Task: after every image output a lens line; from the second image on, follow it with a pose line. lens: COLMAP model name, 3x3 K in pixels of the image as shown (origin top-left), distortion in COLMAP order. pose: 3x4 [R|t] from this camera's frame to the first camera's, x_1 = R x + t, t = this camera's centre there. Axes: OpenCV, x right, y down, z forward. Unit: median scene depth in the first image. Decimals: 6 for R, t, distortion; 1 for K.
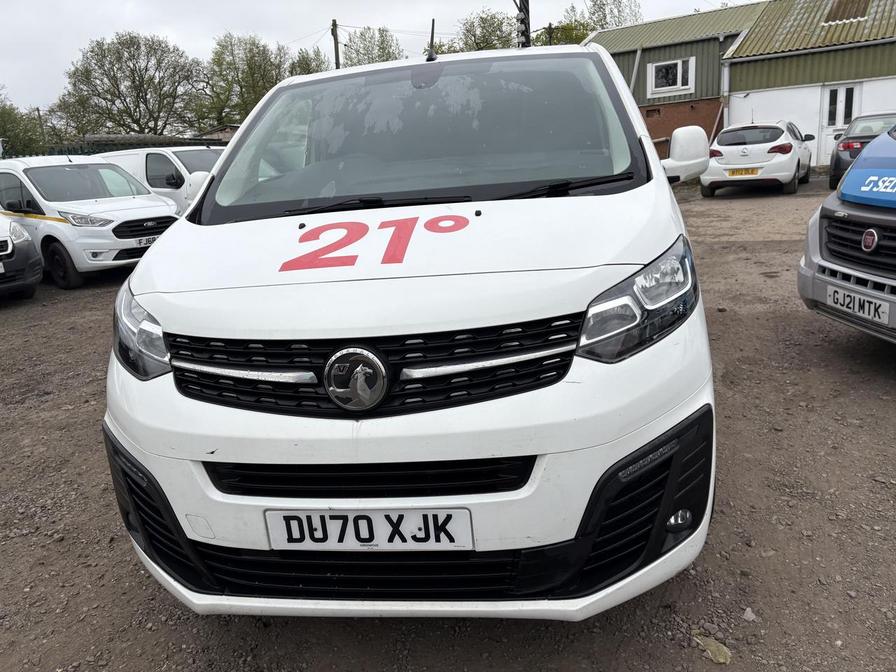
lens RADIAL K [[681.1, 0, 448.4], [0, 681.1, 336.7], [0, 0, 1]] dist [0.036854, -0.020287]
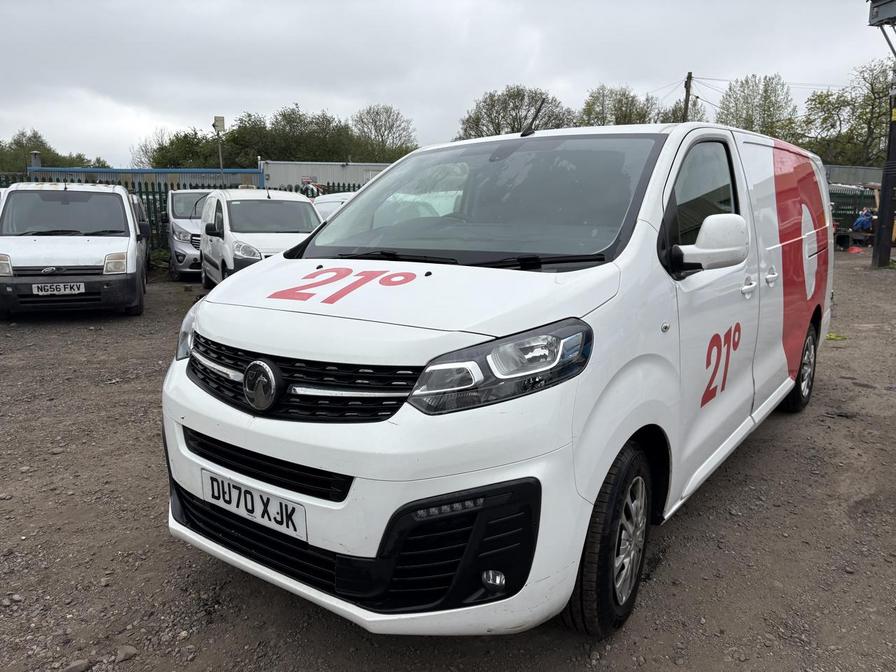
lens RADIAL K [[681.1, 0, 445.3], [0, 681.1, 332.3], [0, 0, 1]] dist [0.036854, -0.020287]
pose [[0.873095, 0.161205, -0.460128, 0.731813], [-0.192088, 0.981158, -0.020741, -0.075249], [0.448115, 0.106494, 0.887610, -0.012256]]
